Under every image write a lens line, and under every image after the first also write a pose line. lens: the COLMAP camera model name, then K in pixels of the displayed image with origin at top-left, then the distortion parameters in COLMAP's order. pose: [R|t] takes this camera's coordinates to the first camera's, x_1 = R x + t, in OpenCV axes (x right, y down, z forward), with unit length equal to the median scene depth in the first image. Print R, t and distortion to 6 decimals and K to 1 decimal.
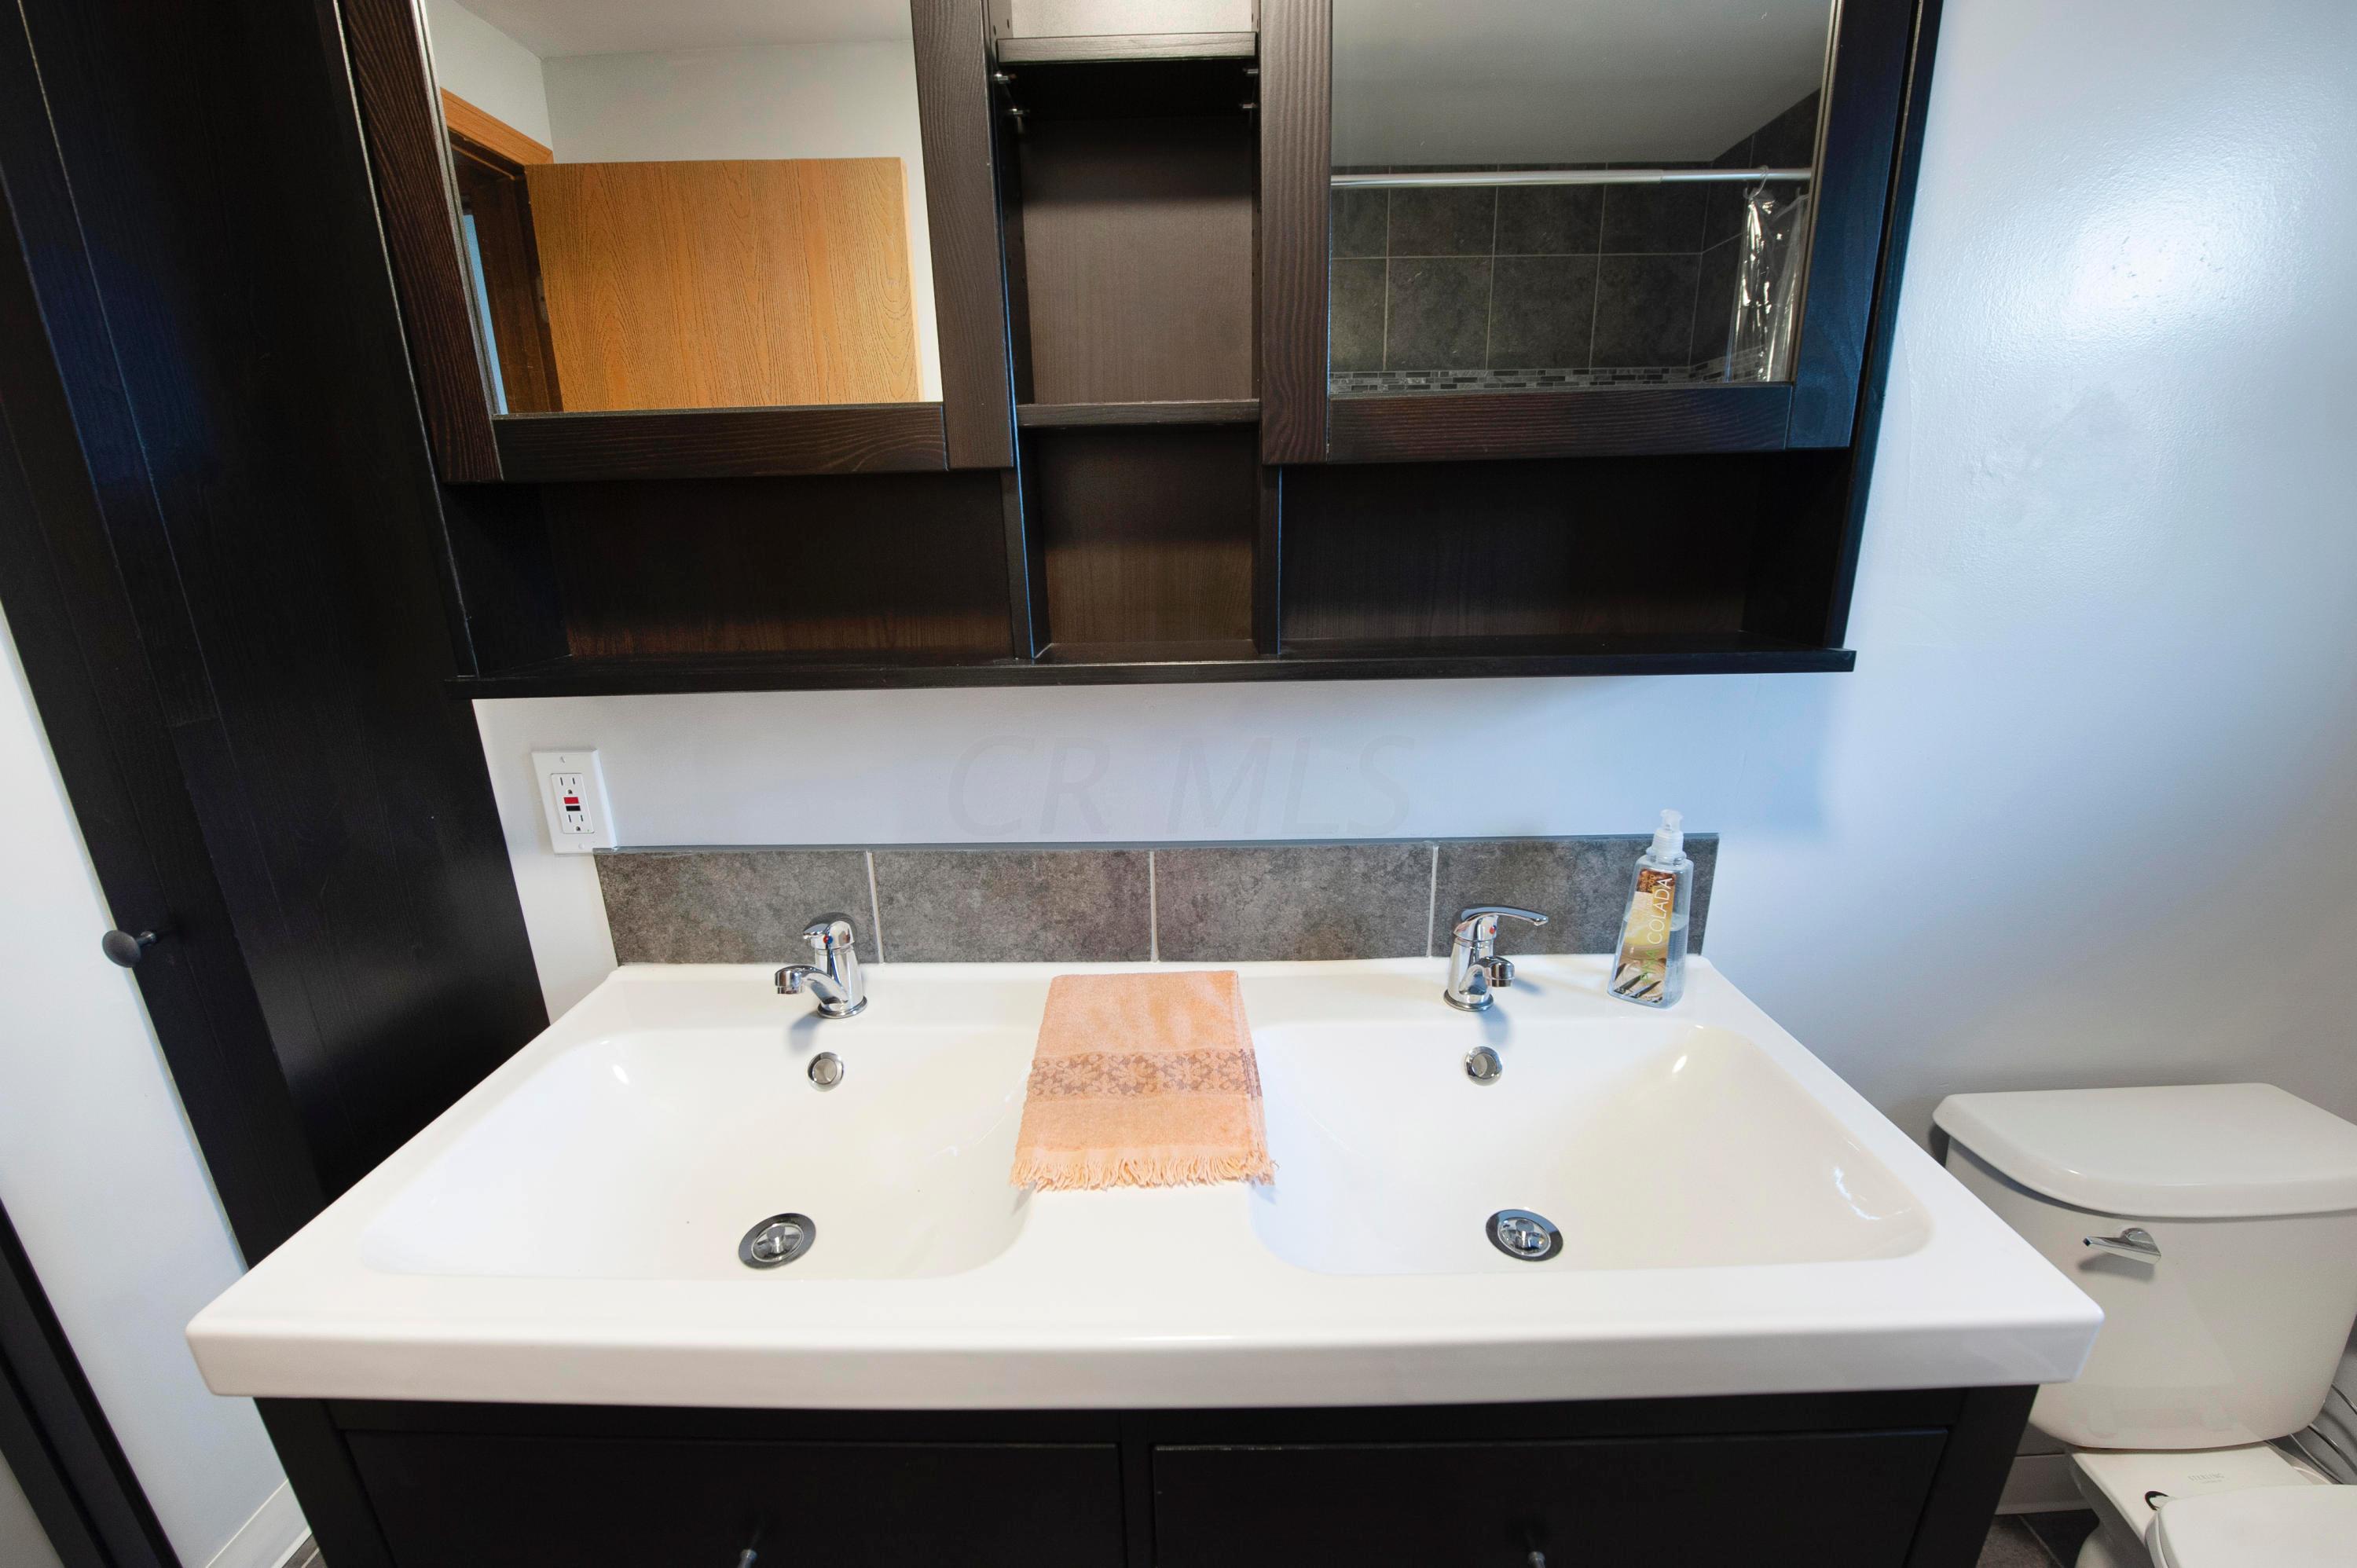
lens RADIAL K [[945.0, 0, 1178.3], [0, 945.0, 783.1], [0, 0, 1]] dist [-0.012392, -0.000395]
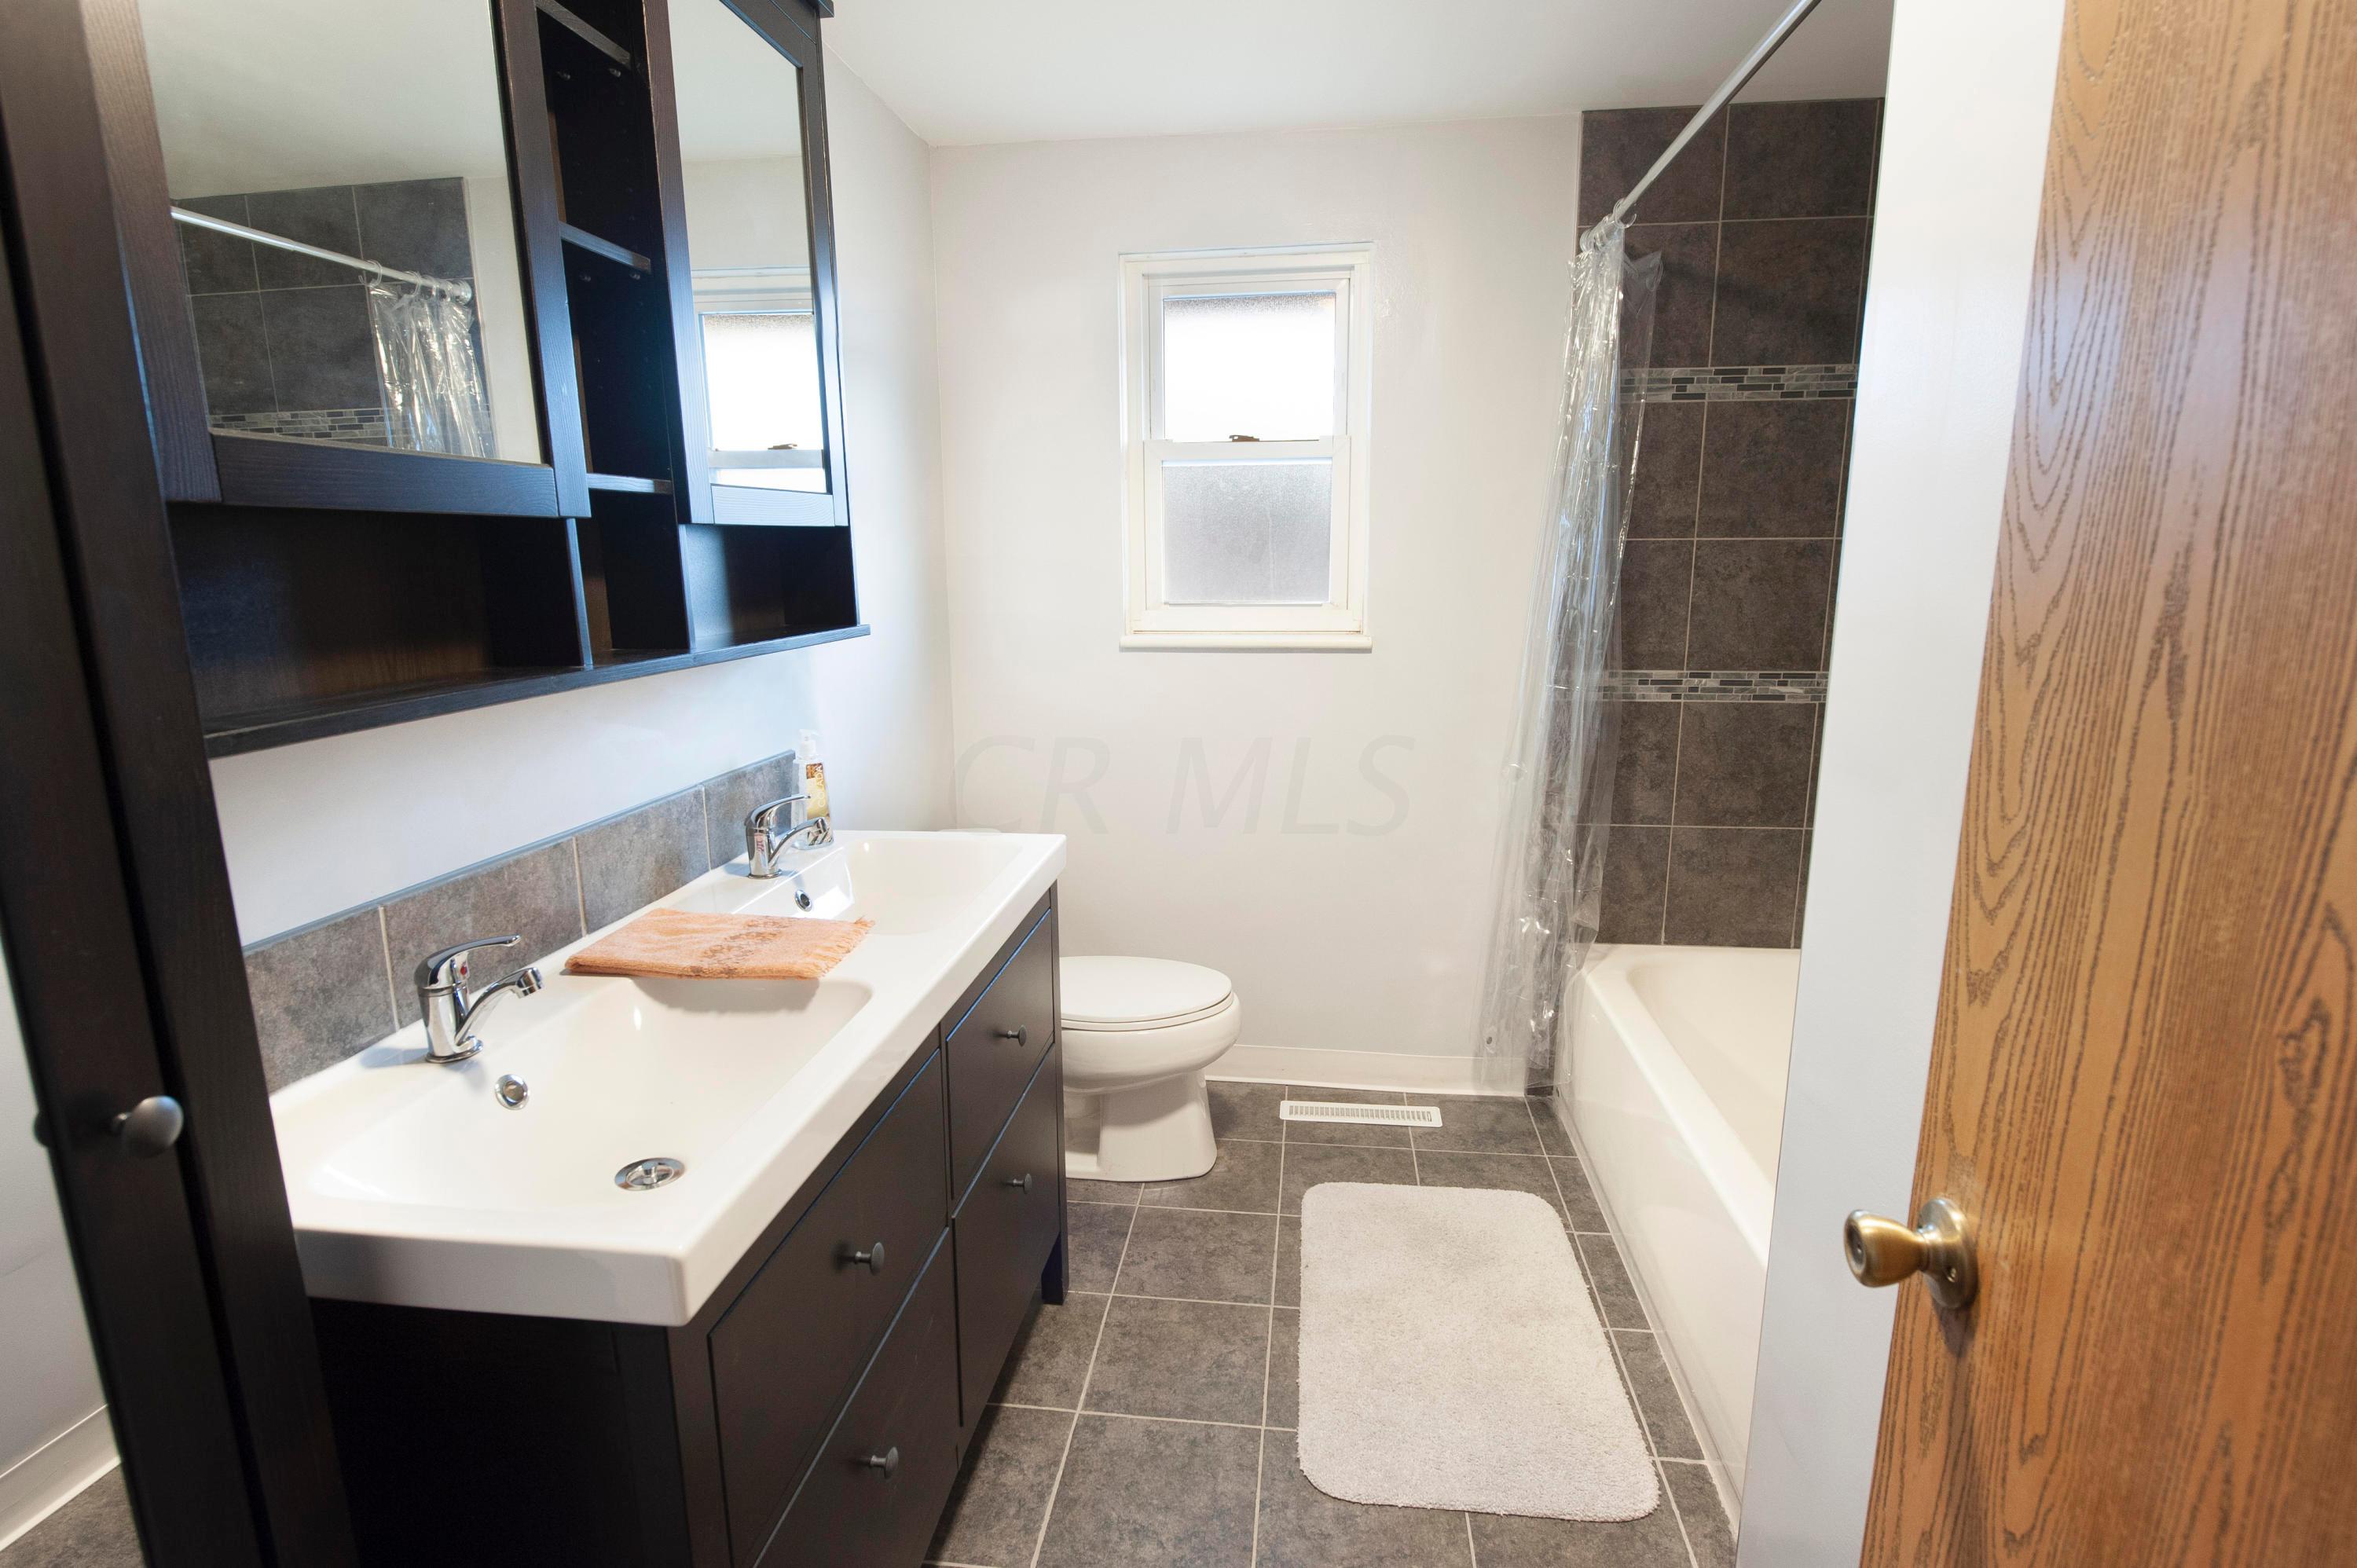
lens RADIAL K [[1198.1, 0, 1171.7], [0, 1198.1, 797.7], [0, 0, 1]] dist [-0.003132, -0.000635]
pose [[0.126249, -0.184153, 0.974756, -1.344429], [0.284243, 0.948132, 0.142308, 0.025207], [-0.950404, 0.259101, 0.172044, 0.030116]]
